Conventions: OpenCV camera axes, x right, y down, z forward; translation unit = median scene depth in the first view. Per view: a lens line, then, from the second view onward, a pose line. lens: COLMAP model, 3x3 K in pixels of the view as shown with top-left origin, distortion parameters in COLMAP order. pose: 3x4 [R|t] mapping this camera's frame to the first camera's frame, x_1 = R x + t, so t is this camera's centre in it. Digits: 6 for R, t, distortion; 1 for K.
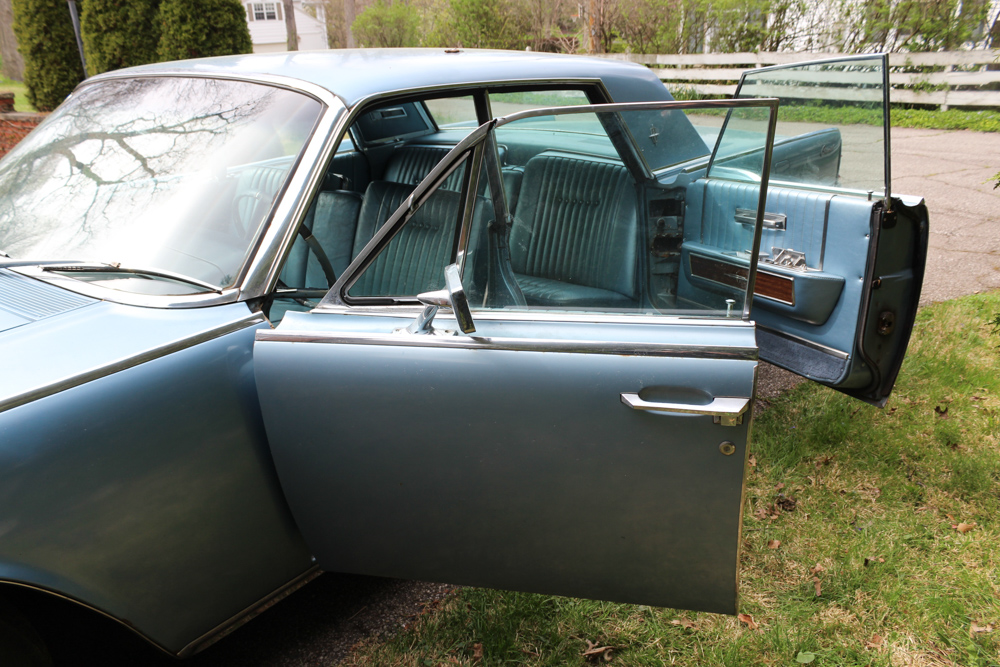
lens RADIAL K [[812.2, 0, 490.3], [0, 812.2, 337.2], [0, 0, 1]] dist [-0.005260, 0.015163]
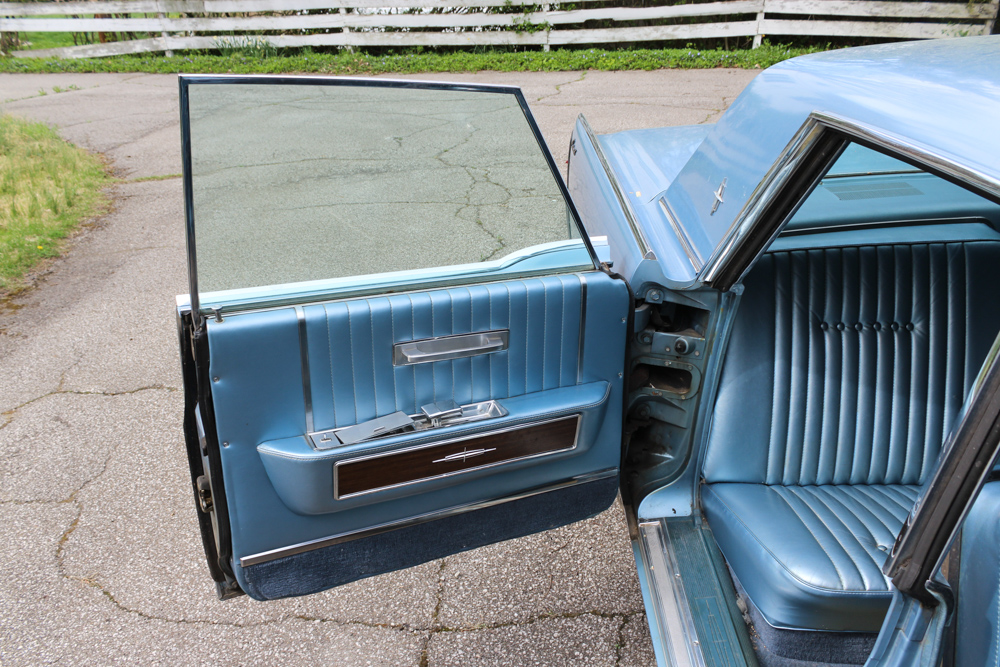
lens RADIAL K [[812.2, 0, 490.3], [0, 812.2, 337.2], [0, 0, 1]] dist [-0.005260, 0.015163]
pose [[0.775954, -0.265524, 0.572183, -0.159998], [0.227900, 0.963826, 0.138206, -0.093680], [-0.588181, 0.023160, 0.808397, 0.243737]]
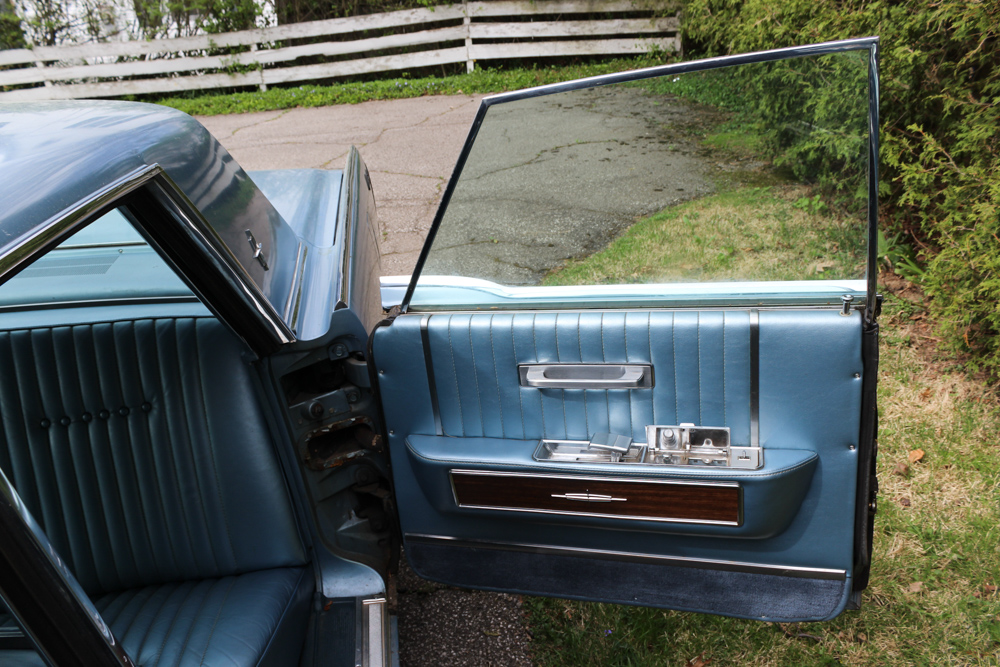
lens RADIAL K [[812.2, 0, 490.3], [0, 812.2, 337.2], [0, 0, 1]] dist [-0.005260, 0.015163]
pose [[0.666517, -0.328809, 0.669058, -0.009100], [0.317496, 0.937215, 0.144305, -0.056150], [-0.674501, 0.116241, 0.729066, 0.142655]]
